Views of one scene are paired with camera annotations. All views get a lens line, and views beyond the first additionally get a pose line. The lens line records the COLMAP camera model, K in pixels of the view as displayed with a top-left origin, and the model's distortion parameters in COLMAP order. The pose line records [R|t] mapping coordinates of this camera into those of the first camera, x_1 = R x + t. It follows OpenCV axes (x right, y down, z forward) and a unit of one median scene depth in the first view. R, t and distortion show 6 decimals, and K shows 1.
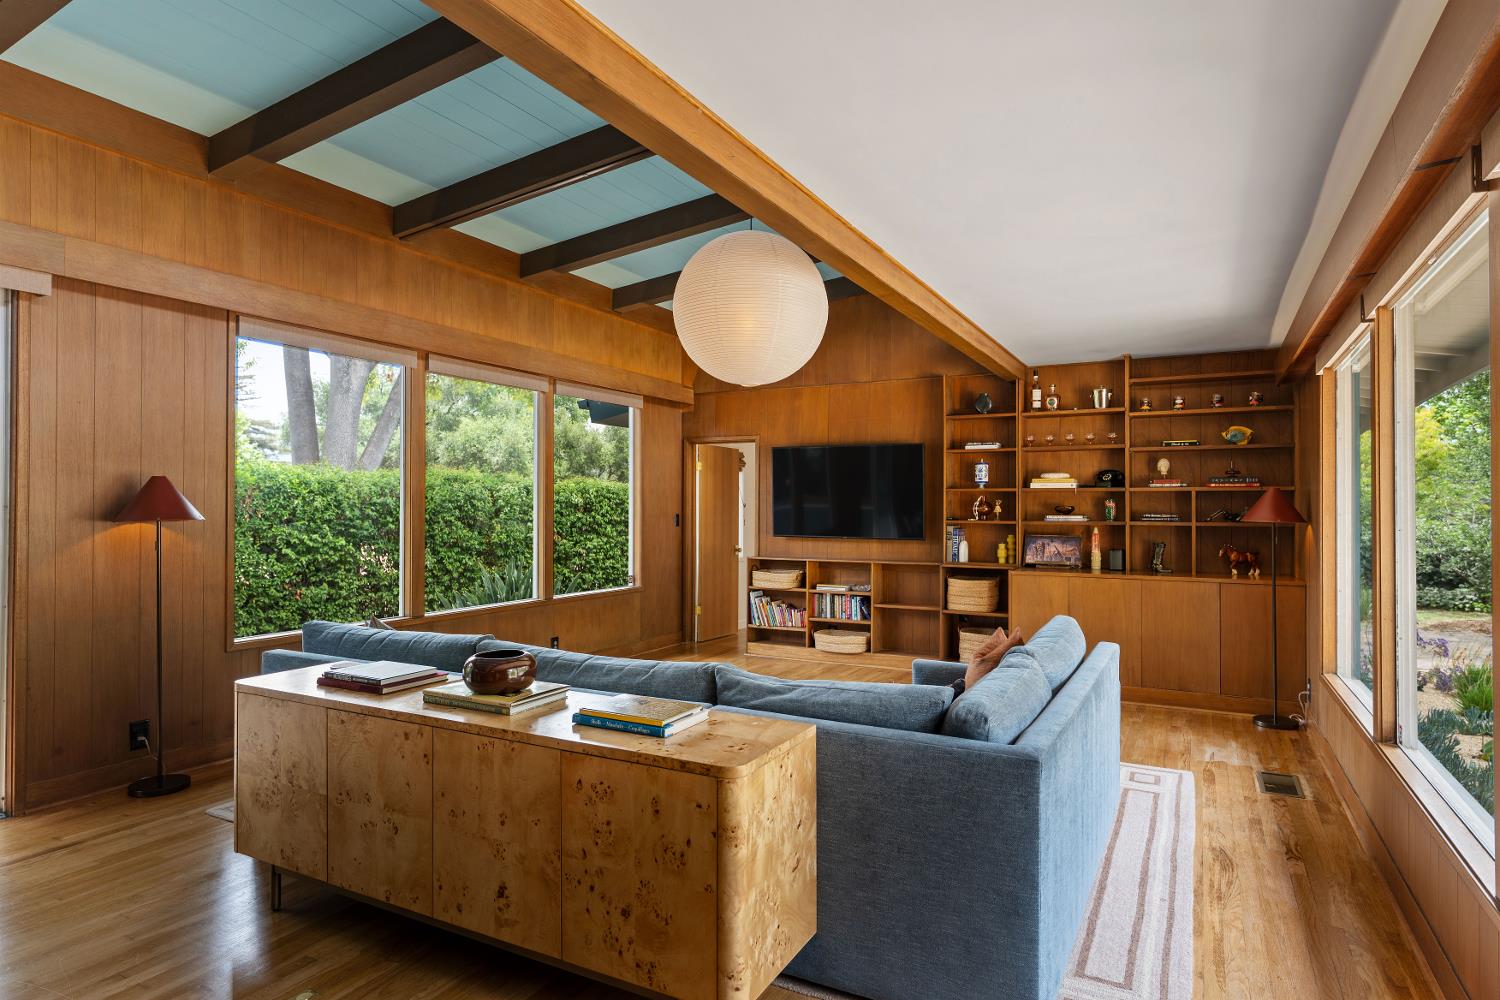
lens RADIAL K [[843.7, 0, 750.0], [0, 843.7, 500.0], [0, 0, 1]] dist [-0.024657, 0.000791]
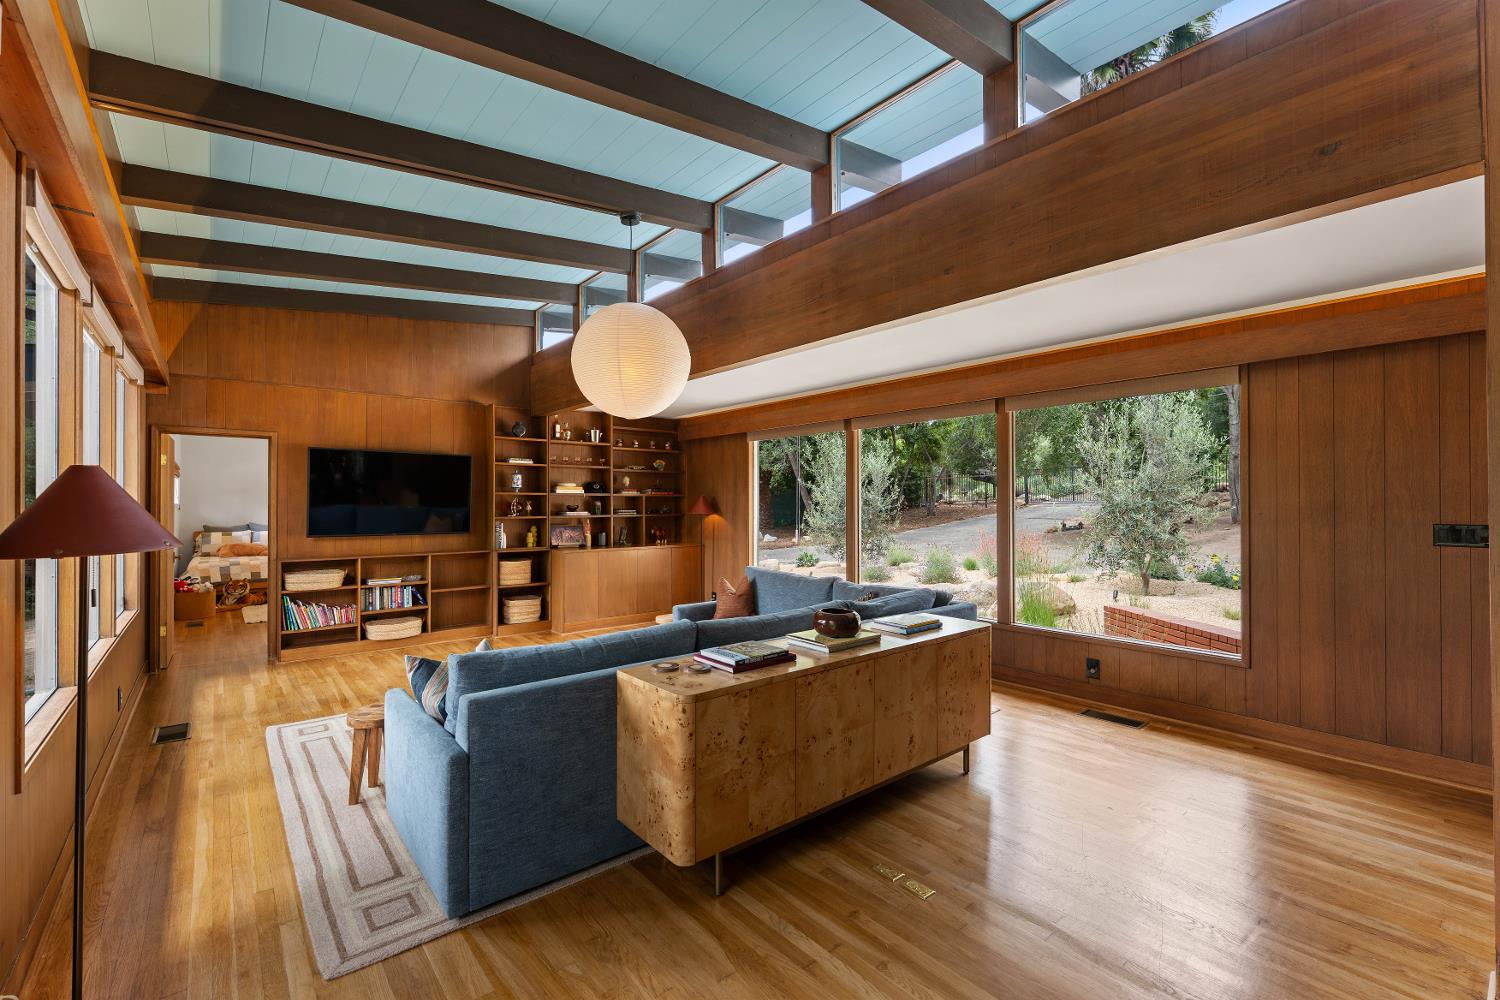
lens RADIAL K [[646.3, 0, 750.0], [0, 646.3, 500.0], [0, 0, 1]] dist [0.001125, 0.000086]
pose [[0.377473, 0.001488, 0.926019, -0.539779], [-0.007784, 0.999968, 0.001566, -0.006244], [-0.925988, -0.007799, 0.377473, 0.267485]]
